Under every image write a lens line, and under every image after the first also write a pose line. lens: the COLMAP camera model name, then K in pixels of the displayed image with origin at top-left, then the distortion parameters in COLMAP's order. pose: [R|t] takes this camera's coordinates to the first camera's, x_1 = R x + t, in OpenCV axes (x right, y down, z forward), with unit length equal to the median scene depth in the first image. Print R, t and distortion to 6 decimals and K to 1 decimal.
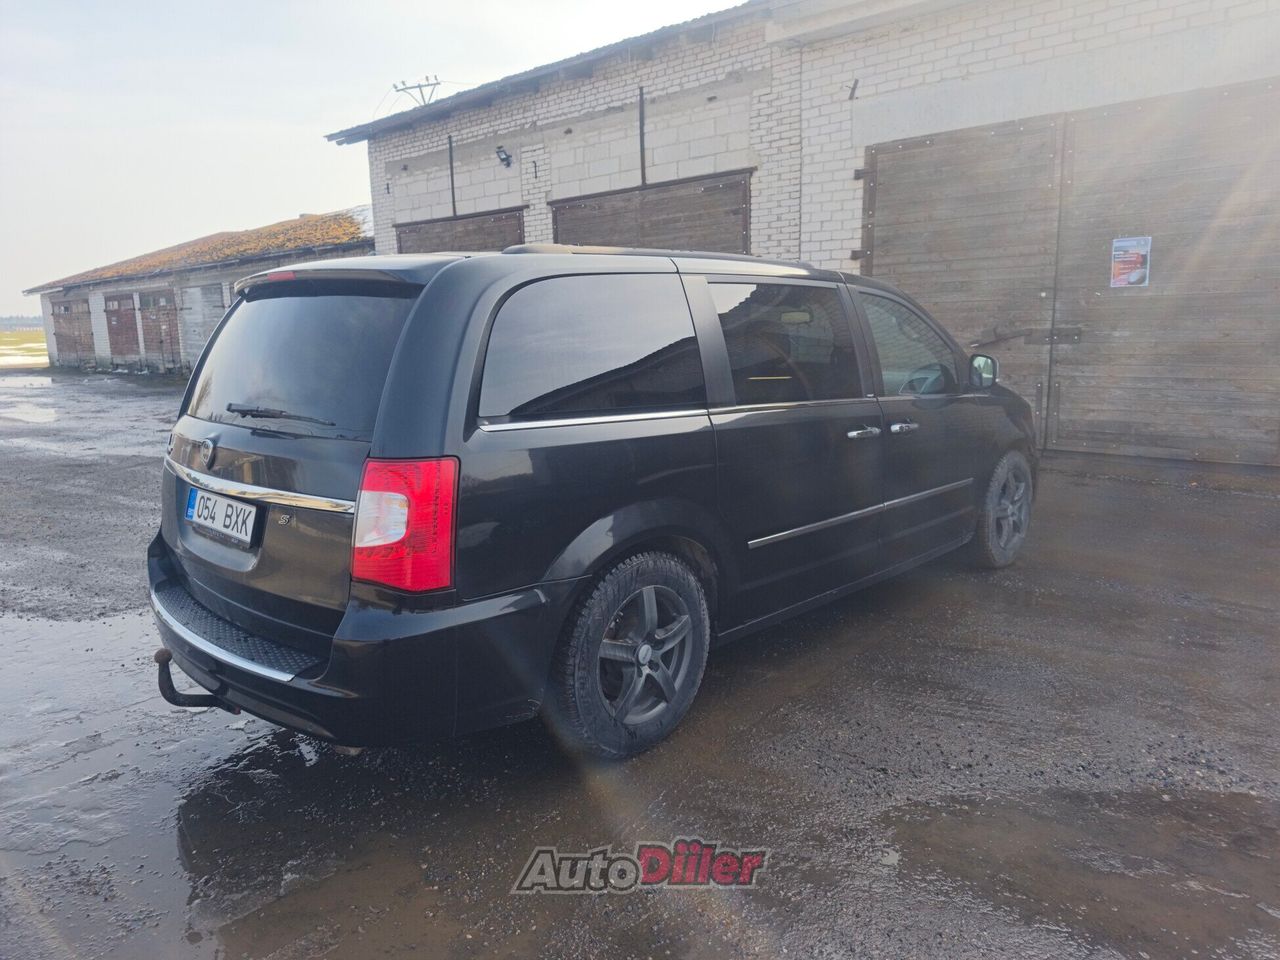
lens RADIAL K [[867.2, 0, 641.9], [0, 867.2, 479.8], [0, 0, 1]] dist [-0.001849, -0.002752]
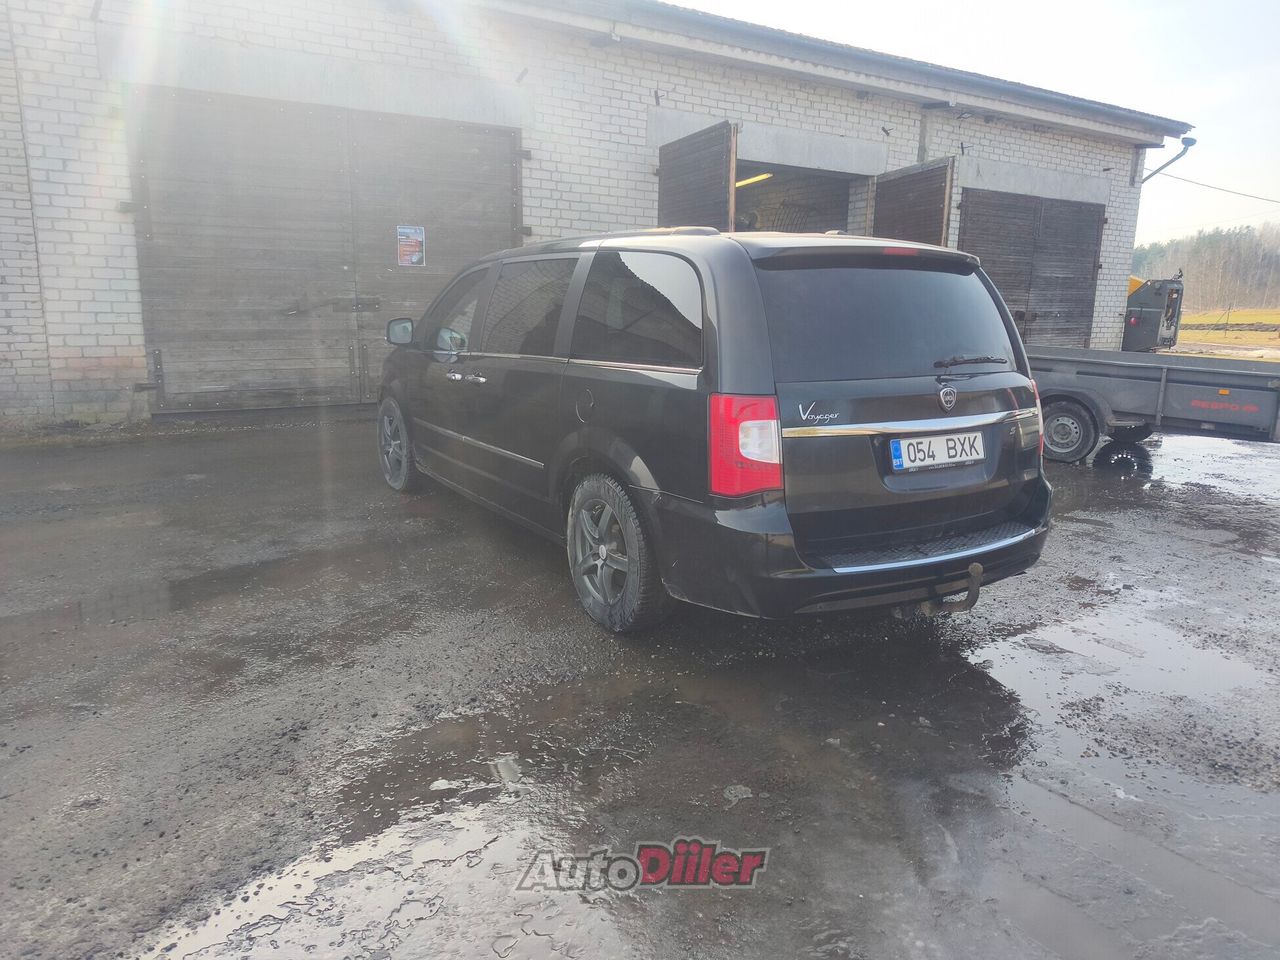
lens RADIAL K [[867.2, 0, 640.2], [0, 867.2, 482.7], [0, 0, 1]] dist [-0.001849, -0.002752]
pose [[0.255509, -0.183704, 0.949193, -0.566432], [0.147642, 0.977681, 0.149474, -0.051412], [-0.955467, 0.101948, 0.276929, 0.345661]]
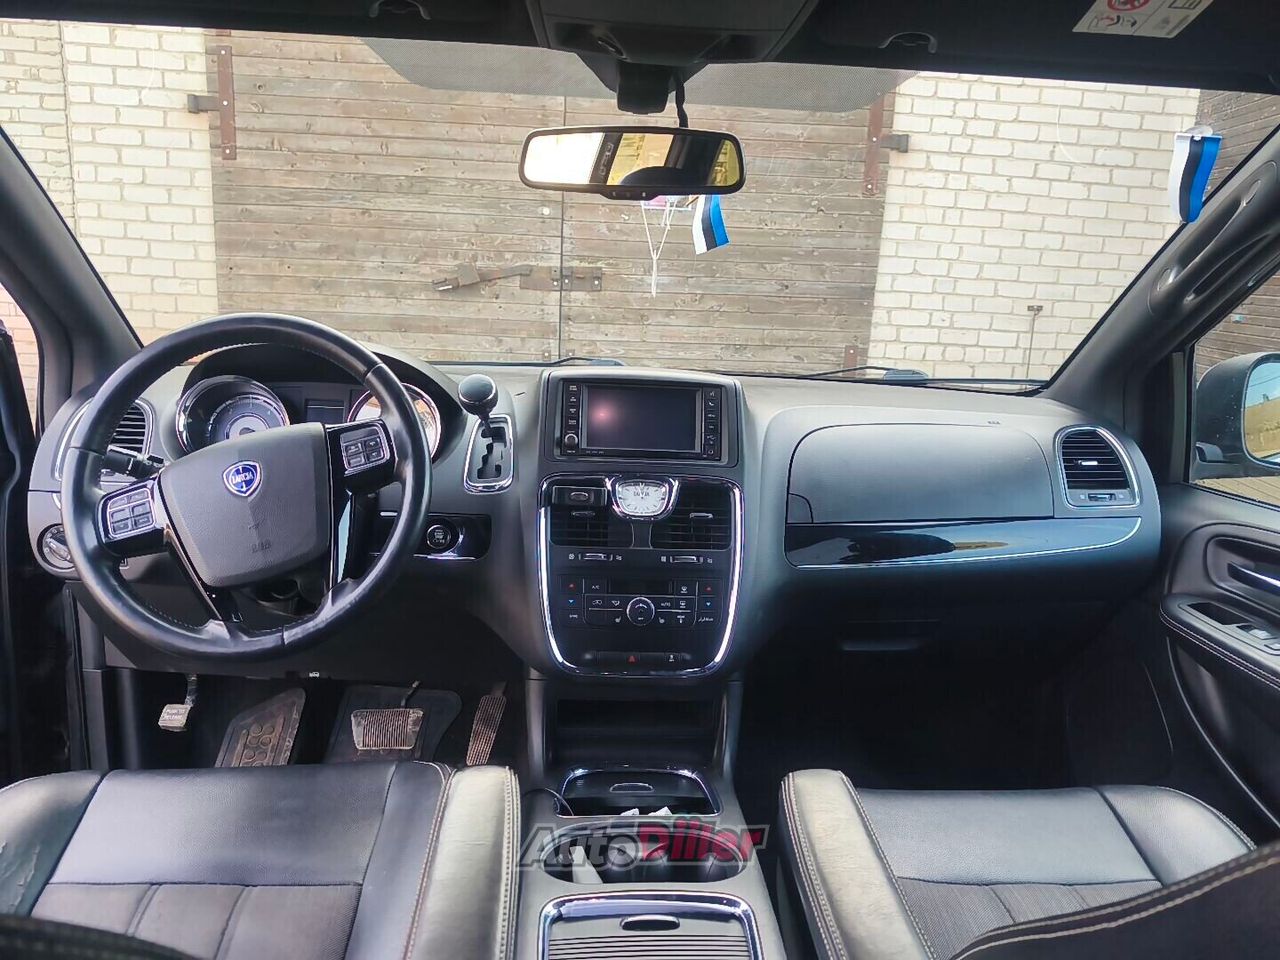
lens RADIAL K [[845.5, 0, 636.7], [0, 845.5, 487.4], [0, 0, 1]] dist [-0.010080, -0.011012]
pose [[0.679923, -0.138740, 0.720039, 0.034801], [0.072659, 0.989852, 0.122118, -0.083895], [-0.729675, -0.030714, 0.683104, 0.522227]]
